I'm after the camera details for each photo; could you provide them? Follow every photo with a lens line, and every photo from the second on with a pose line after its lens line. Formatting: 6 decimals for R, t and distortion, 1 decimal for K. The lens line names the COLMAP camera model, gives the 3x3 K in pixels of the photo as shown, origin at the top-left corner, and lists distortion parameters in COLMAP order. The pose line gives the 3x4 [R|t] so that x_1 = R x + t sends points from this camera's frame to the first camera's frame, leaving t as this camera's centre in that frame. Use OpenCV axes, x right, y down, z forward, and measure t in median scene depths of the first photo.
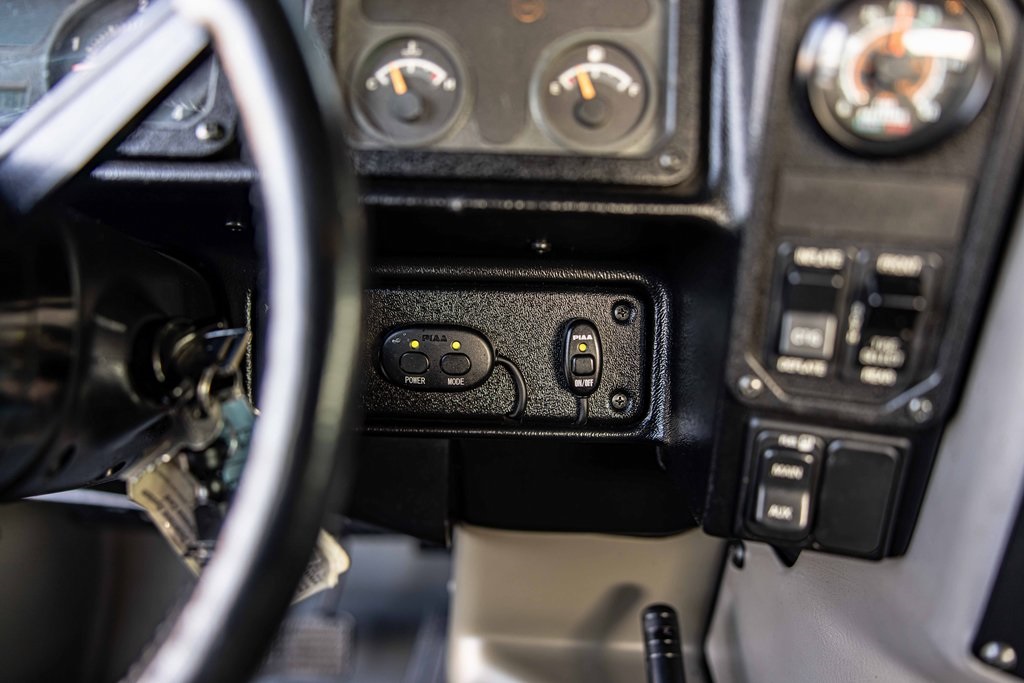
lens RADIAL K [[767.8, 0, 512.0], [0, 767.8, 341.5], [0, 0, 1]] dist [-0.000626, -0.008257]
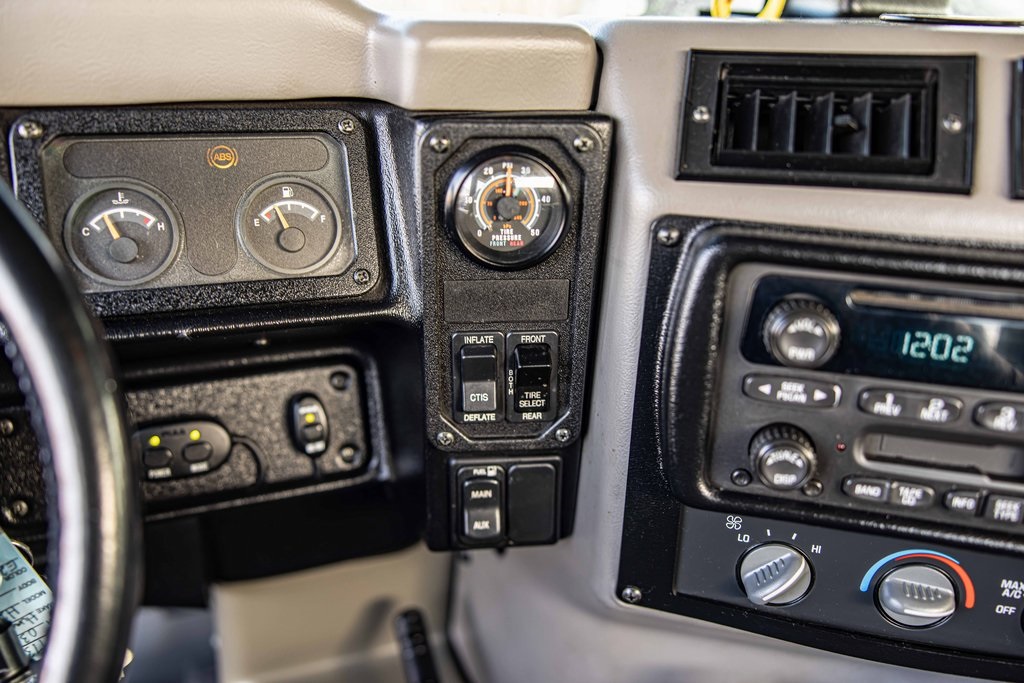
lens RADIAL K [[767.8, 0, 512.0], [0, 767.8, 341.5], [0, 0, 1]] dist [-0.000626, -0.008257]
pose [[0.927006, -0.141106, 0.347490, -0.017129], [0.138141, 0.989848, 0.033427, -0.128788], [-0.348680, 0.017016, 0.937088, -0.265679]]
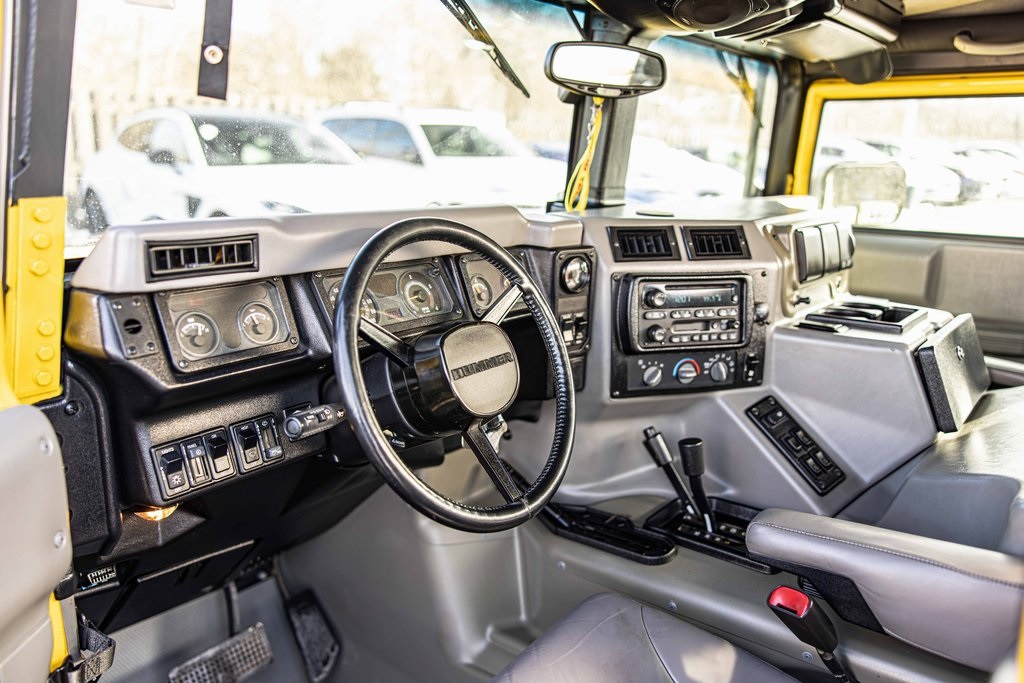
lens RADIAL K [[789.0, 0, 512.0], [0, 789.0, 341.5], [0, 0, 1]] dist [-0.000360, -0.005630]
pose [[0.569997, -0.188900, 0.799638, -2.976573], [0.296941, 0.954795, 0.013888, -0.117791], [-0.766114, 0.229529, 0.600322, -1.234551]]
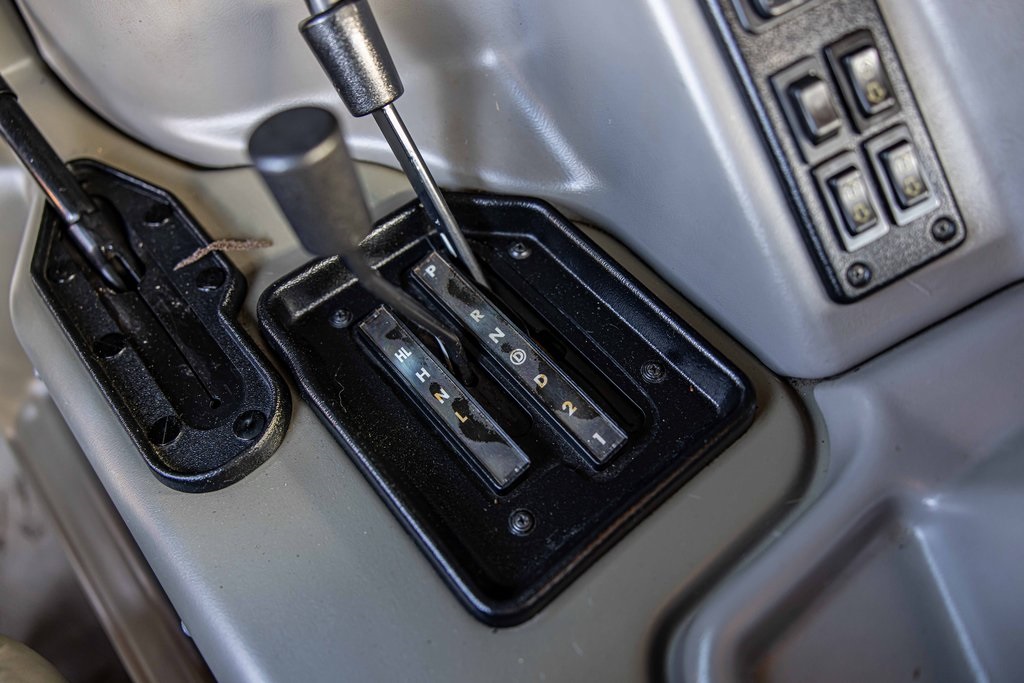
lens RADIAL K [[767.8, 0, 512.0], [0, 767.8, 341.5], [0, 0, 1]] dist [-0.000626, -0.008257]
pose [[0.736879, -0.587988, 0.333586, 0.260588], [0.267309, 0.706665, 0.655111, 0.314058], [-0.620931, -0.393567, 0.677901, -0.335997]]
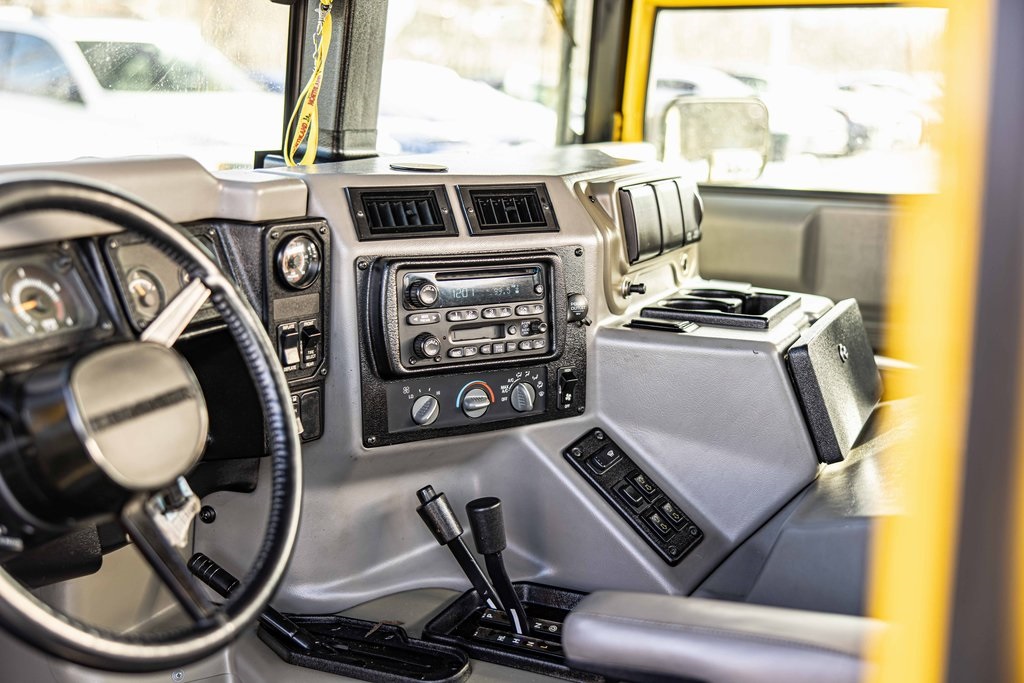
lens RADIAL K [[1163.3, 0, 512.0], [0, 1163.3, 341.5], [0, 0, 1]] dist [-0.013940, 0.005584]
pose [[0.366418, -0.195557, 0.909668, -2.834277], [0.335249, 0.939745, 0.066983, -0.063637], [-0.867955, 0.280422, 0.409900, -1.277411]]
